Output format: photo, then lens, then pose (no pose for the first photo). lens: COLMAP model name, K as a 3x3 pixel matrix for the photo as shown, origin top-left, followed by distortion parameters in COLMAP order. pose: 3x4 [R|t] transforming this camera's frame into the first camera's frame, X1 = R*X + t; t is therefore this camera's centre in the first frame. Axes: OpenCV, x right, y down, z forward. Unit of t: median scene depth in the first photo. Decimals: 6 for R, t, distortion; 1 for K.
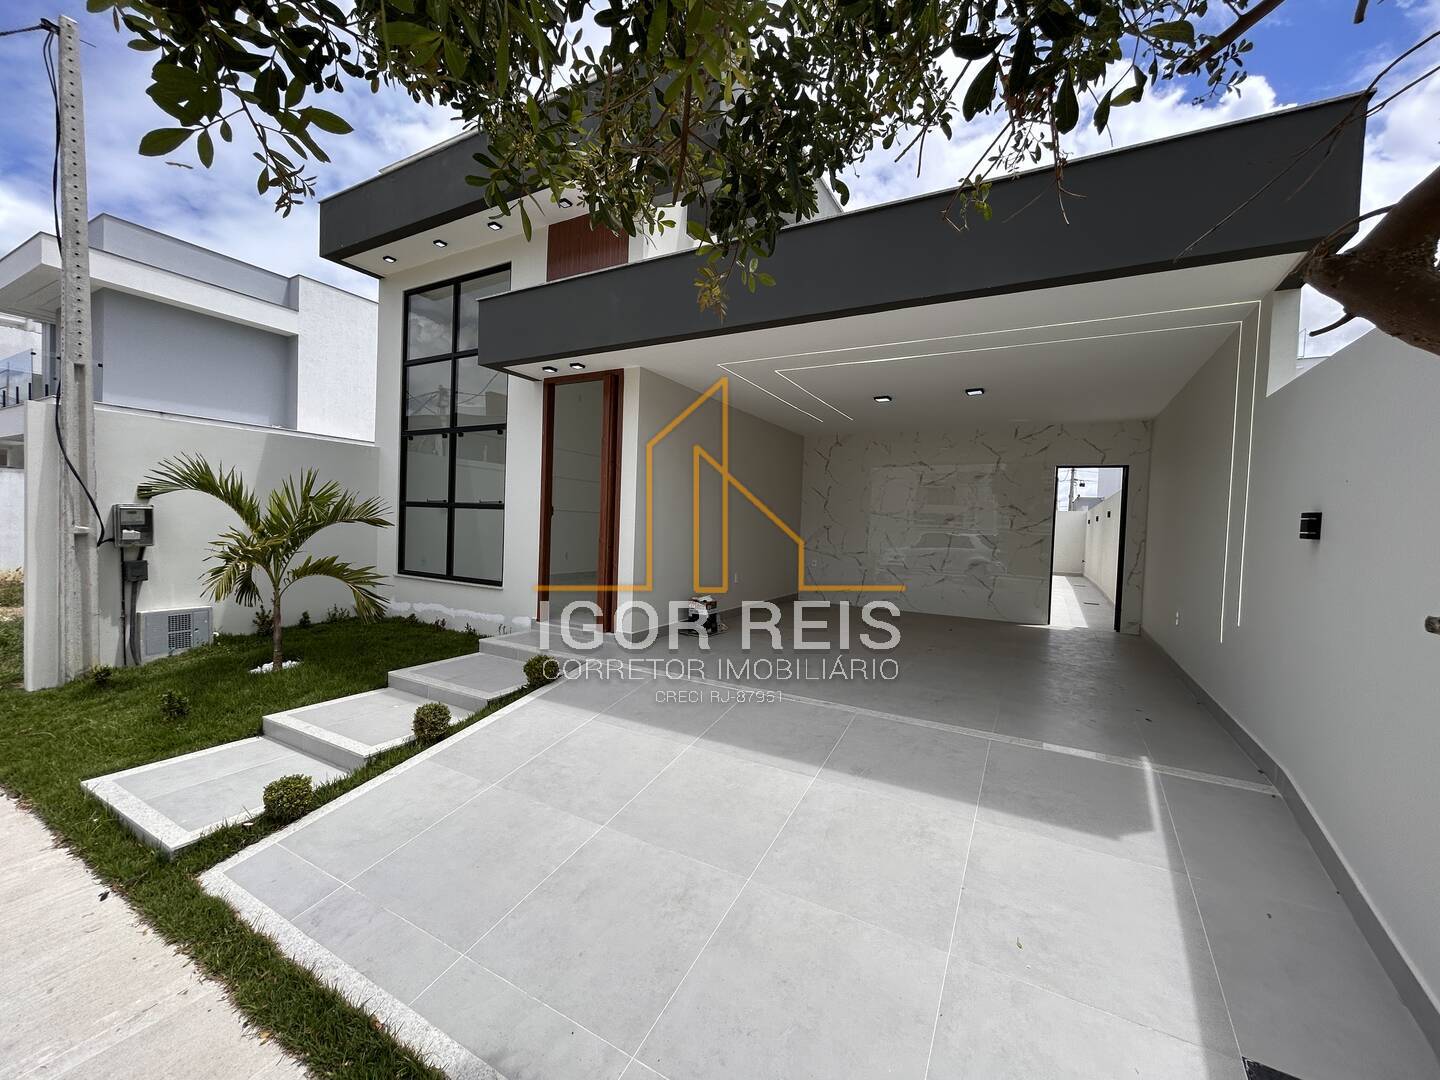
lens RADIAL K [[577.8, 0, 718.5], [0, 577.8, 540.7], [0, 0, 1]] dist [-0.000966, 0.000910]
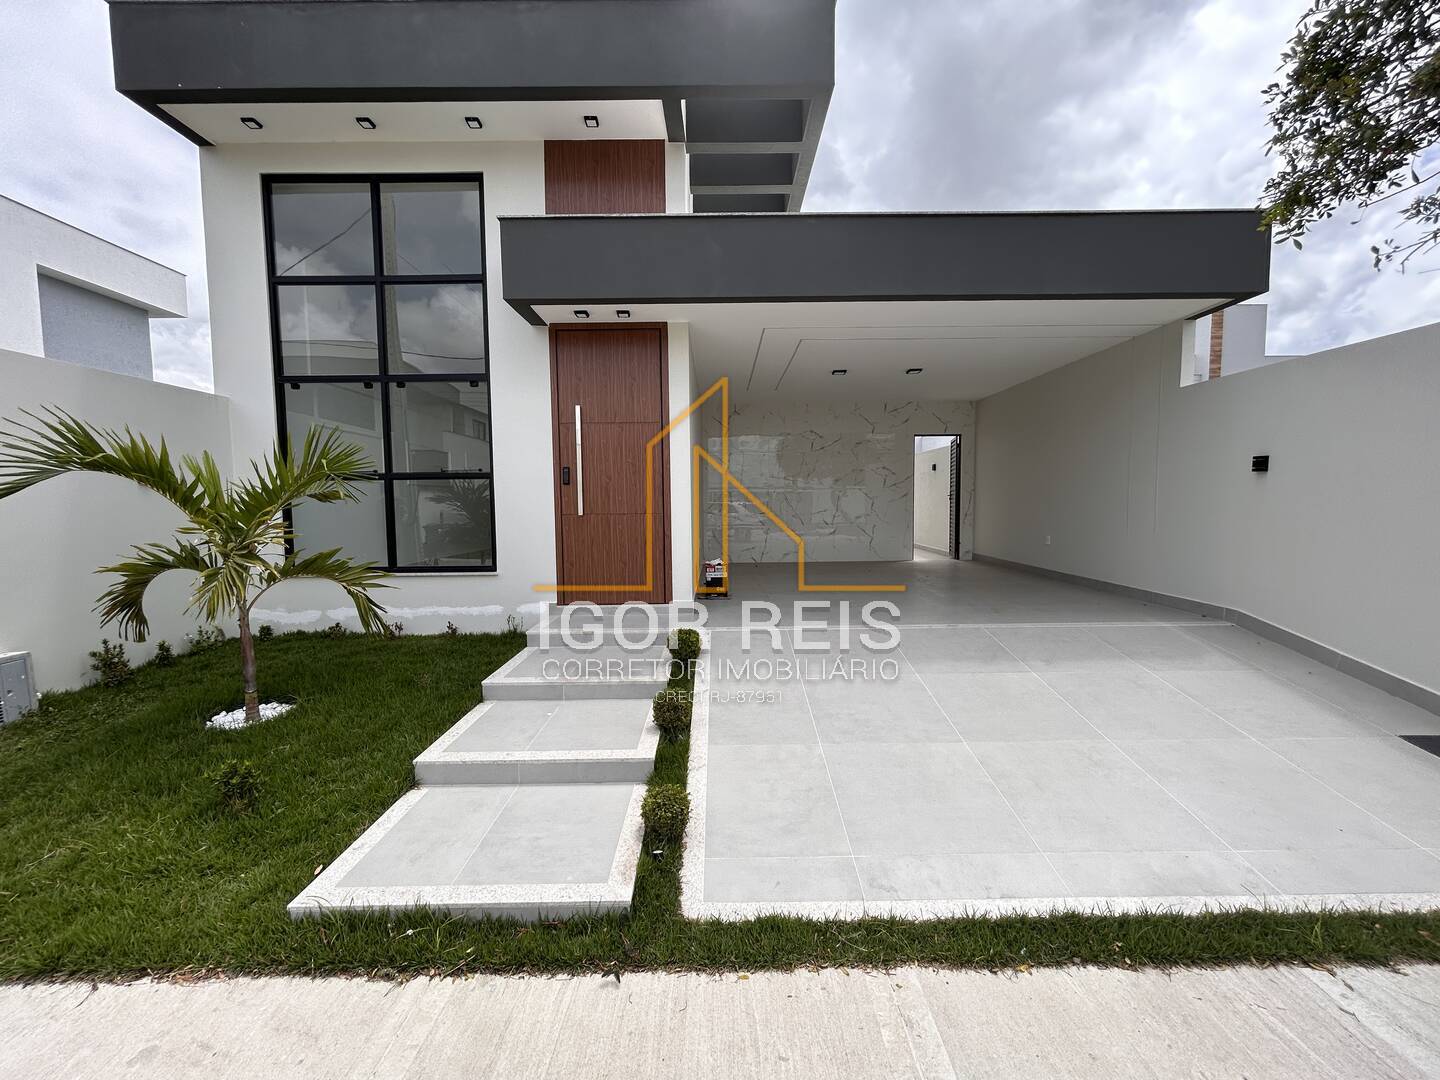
lens RADIAL K [[577.8, 0, 719.7], [0, 577.8, 541.0], [0, 0, 1]] dist [-0.000966, 0.000910]
pose [[0.871321, -0.078040, 0.484467, -0.531665], [0.056513, 0.996663, 0.058907, 0.004829], [-0.487448, -0.023948, 0.872824, 0.123945]]
